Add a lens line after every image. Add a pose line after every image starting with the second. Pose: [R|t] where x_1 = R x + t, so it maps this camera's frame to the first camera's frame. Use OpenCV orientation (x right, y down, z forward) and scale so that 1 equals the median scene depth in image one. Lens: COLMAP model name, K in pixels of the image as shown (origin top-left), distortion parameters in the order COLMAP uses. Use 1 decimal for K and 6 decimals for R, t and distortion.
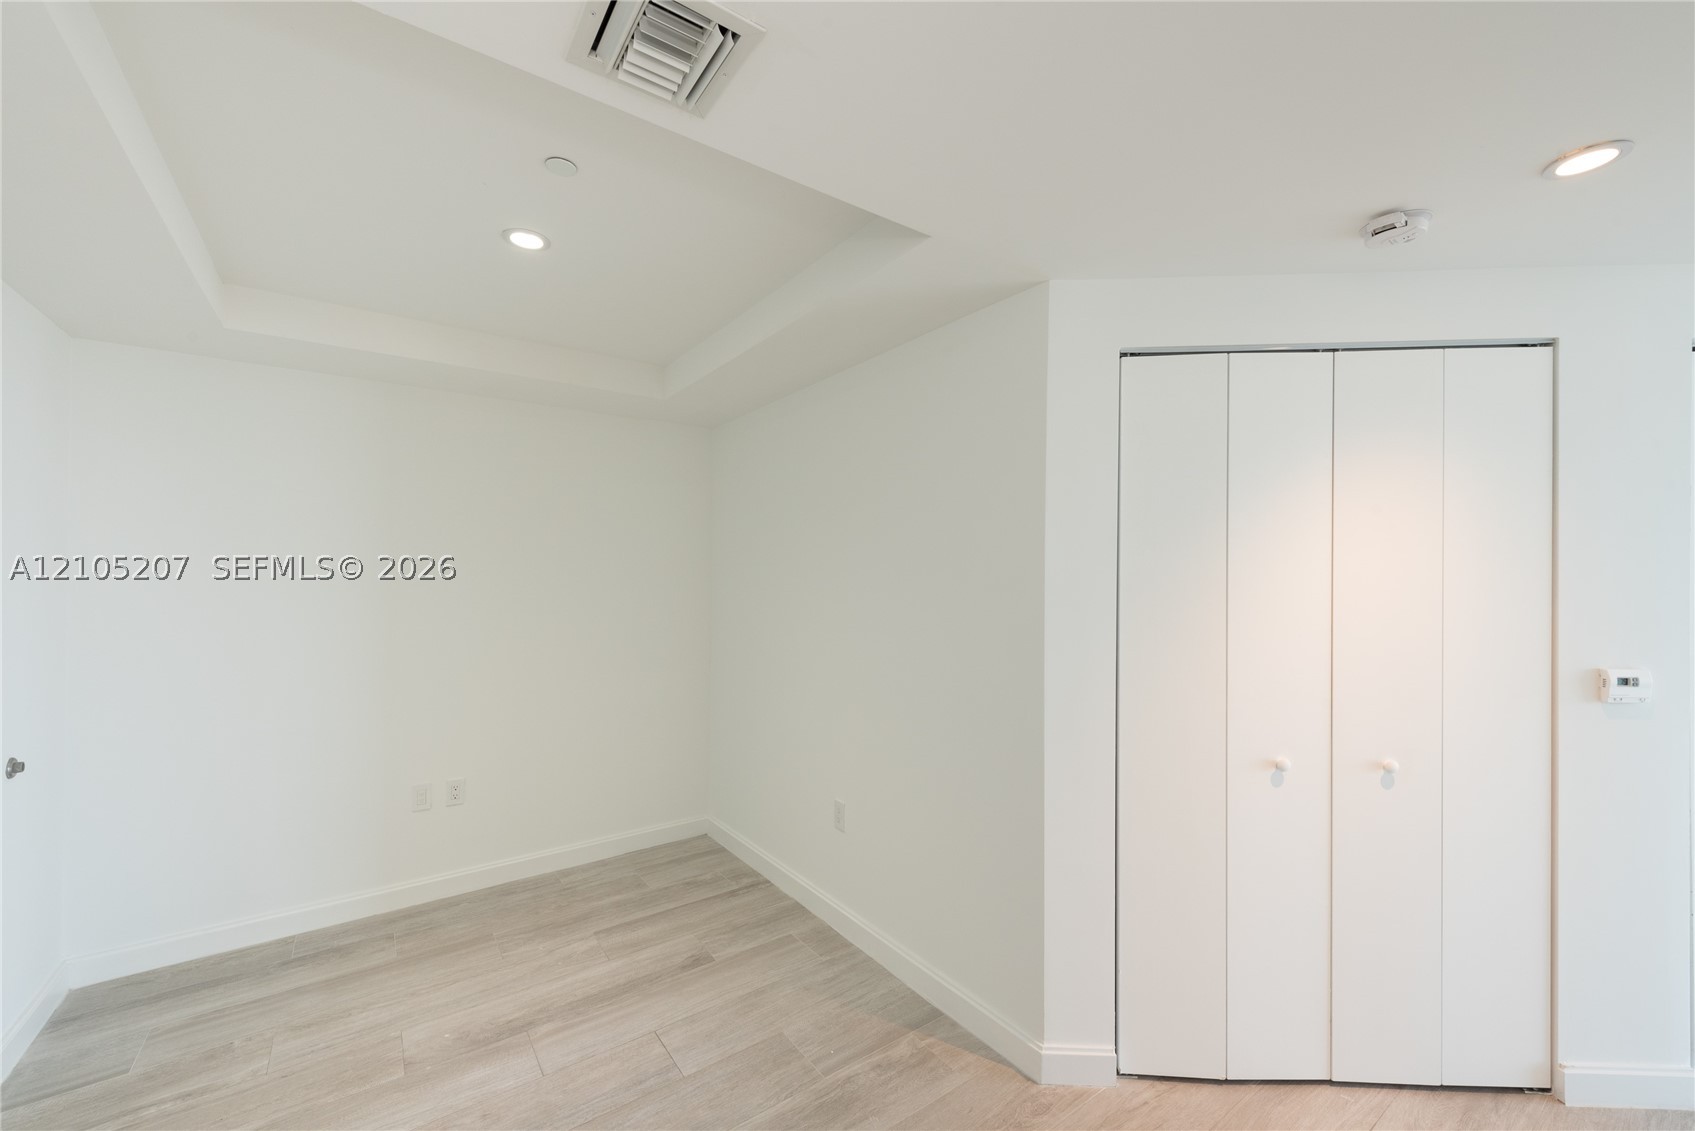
lens RADIAL K [[667.8, 0, 849.6], [0, 667.8, 580.1], [0, 0, 1]] dist [0.017970, -0.004758]
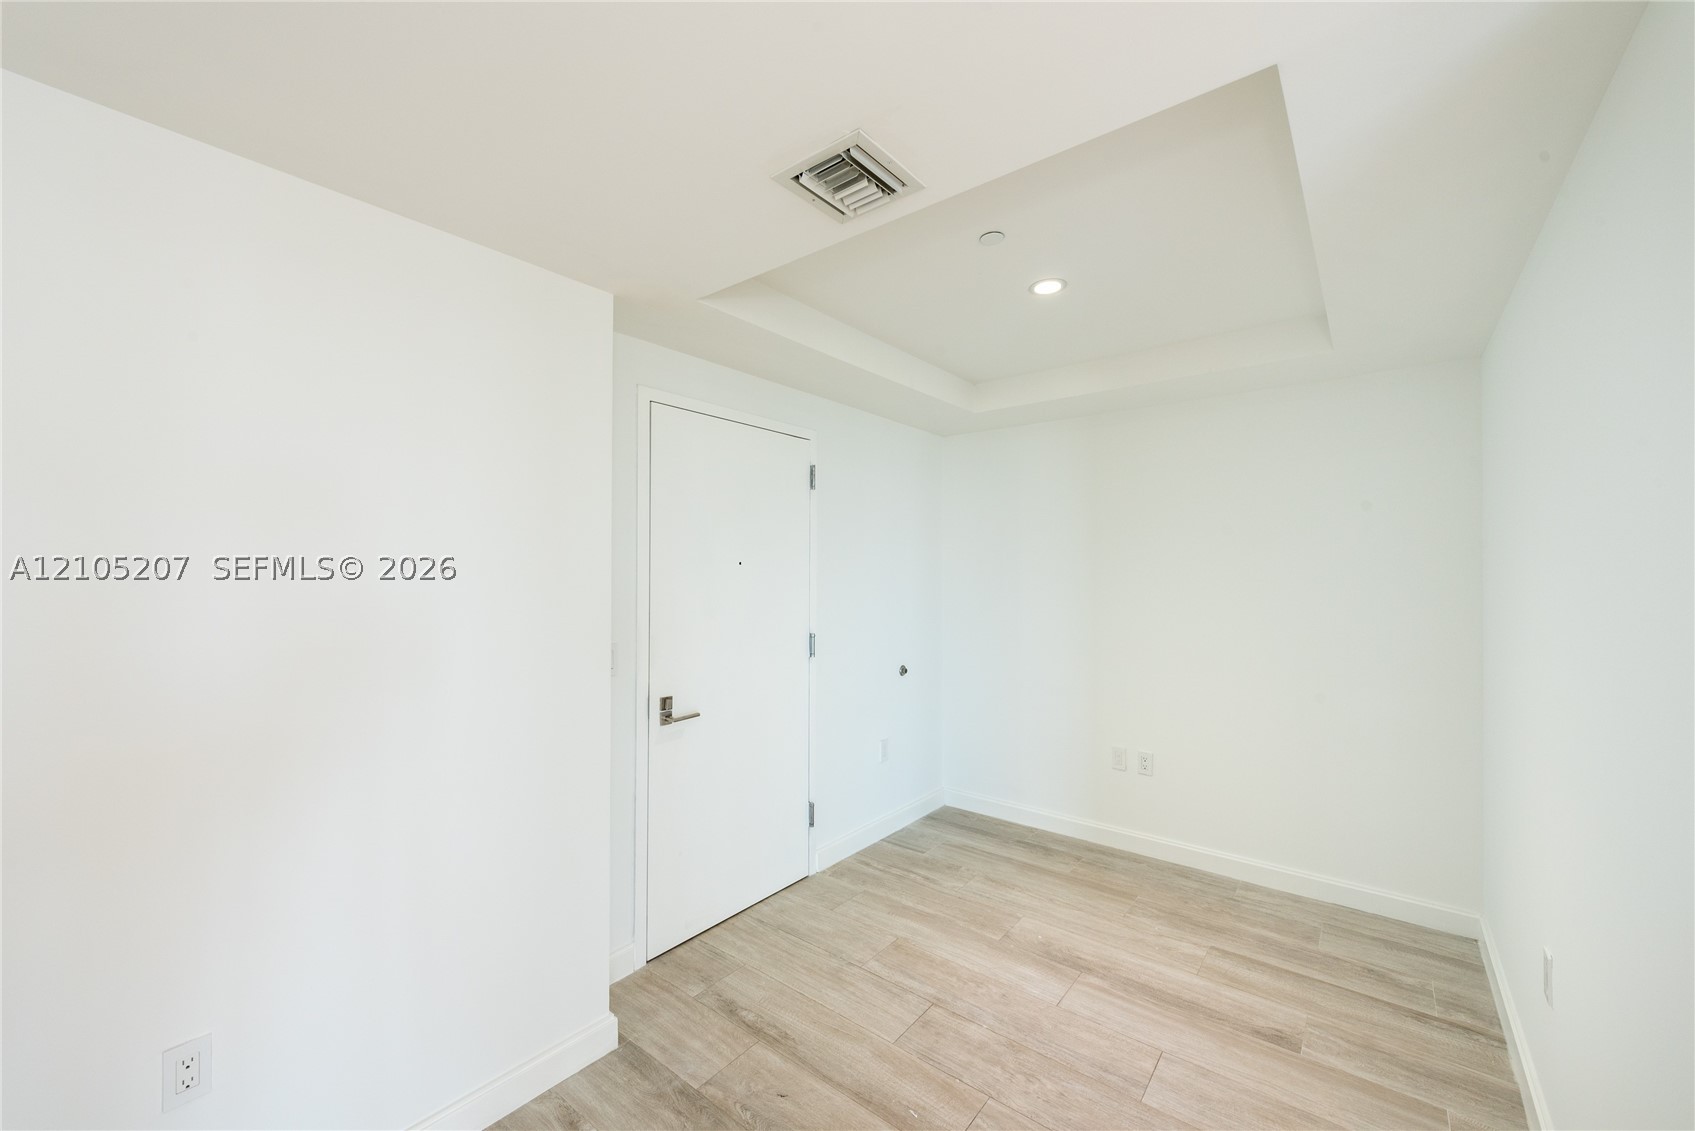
lens RADIAL K [[667.8, 0, 851.5], [0, 667.8, 564.4], [0, 0, 1]] dist [0.017970, -0.004758]
pose [[0.272986, -0.007943, -0.961985, 0.420782], [-0.004671, 0.999943, -0.009582, -0.003966], [0.962007, 0.007109, 0.272934, 0.258461]]
